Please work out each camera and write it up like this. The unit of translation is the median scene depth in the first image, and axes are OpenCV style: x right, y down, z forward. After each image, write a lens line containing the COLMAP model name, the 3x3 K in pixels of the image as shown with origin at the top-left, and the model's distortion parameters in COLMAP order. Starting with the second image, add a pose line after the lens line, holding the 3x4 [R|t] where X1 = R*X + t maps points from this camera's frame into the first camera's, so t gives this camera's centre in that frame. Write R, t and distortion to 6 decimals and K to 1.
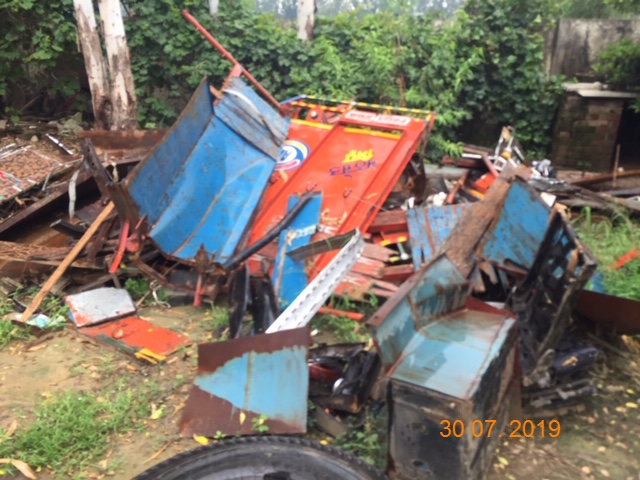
lens RADIAL K [[553.6, 0, 320.0], [0, 553.6, 240.0], [0, 0, 1]] dist [0.014330, -0.002107]
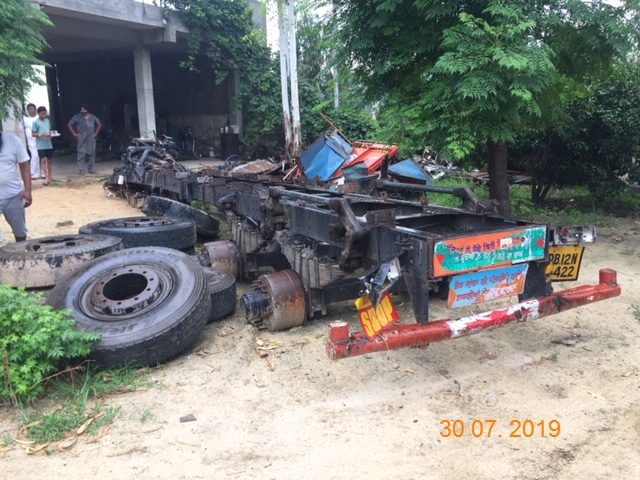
lens RADIAL K [[553.6, 0, 320.0], [0, 553.6, 240.0], [0, 0, 1]] dist [0.014330, -0.002107]
pose [[0.964668, 0.027795, -0.261997, 0.452890], [-0.062443, 0.990207, -0.124863, 0.521550], [0.255961, 0.136811, 0.956957, -1.429768]]
